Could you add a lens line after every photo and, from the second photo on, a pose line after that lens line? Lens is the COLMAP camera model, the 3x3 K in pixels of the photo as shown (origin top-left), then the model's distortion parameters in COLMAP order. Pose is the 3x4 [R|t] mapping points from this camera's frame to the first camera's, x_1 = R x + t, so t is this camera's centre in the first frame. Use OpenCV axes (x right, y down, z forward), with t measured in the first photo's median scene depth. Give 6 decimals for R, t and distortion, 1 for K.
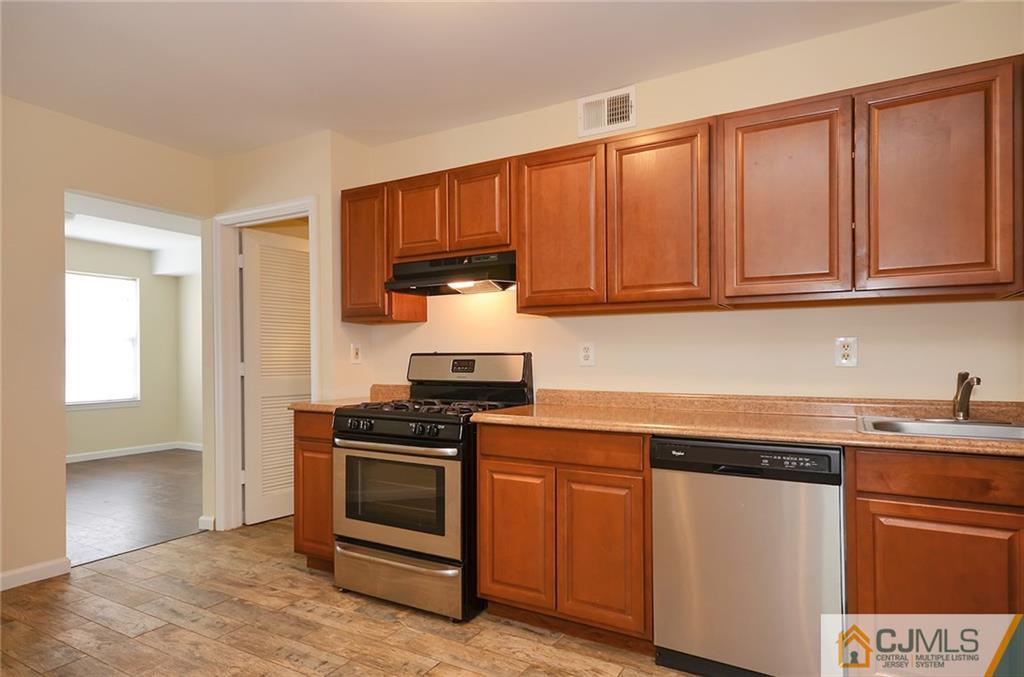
lens RADIAL K [[544.9, 0, 514.3], [0, 544.9, 349.7], [0, 0, 1]] dist [0.020765, 0.000883]
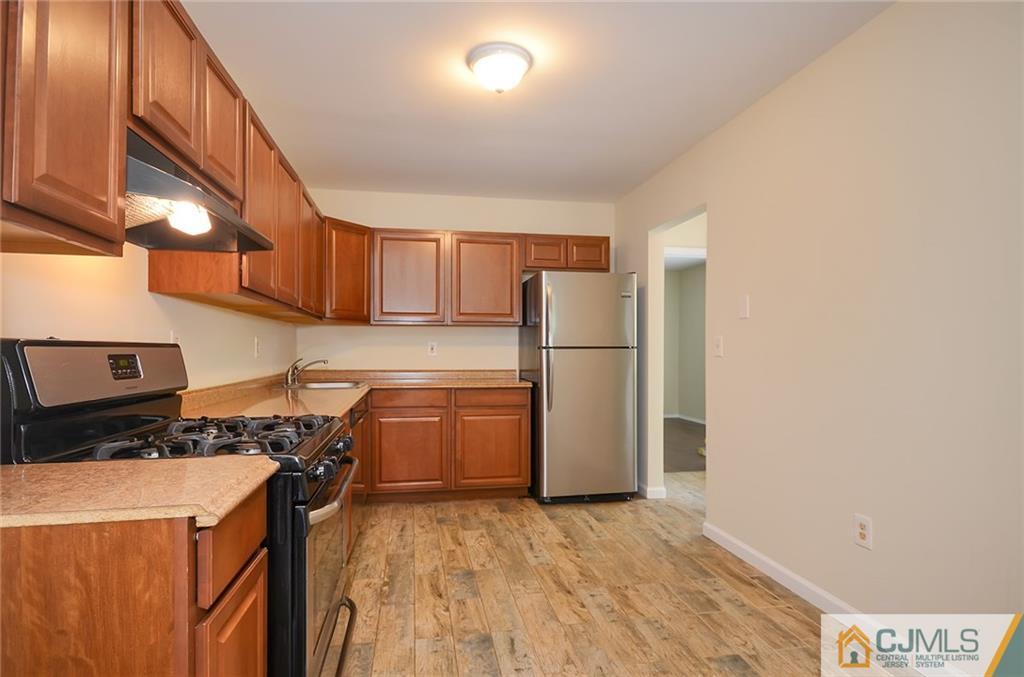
lens RADIAL K [[526.1, 0, 514.6], [0, 526.1, 349.5], [0, 0, 1]] dist [-0.005555, 0.033591]
pose [[-0.629767, 0.001685, 0.776783, -1.016333], [-0.005143, 0.999967, -0.006339, 0.020352], [-0.776767, -0.007987, -0.629737, 1.460721]]
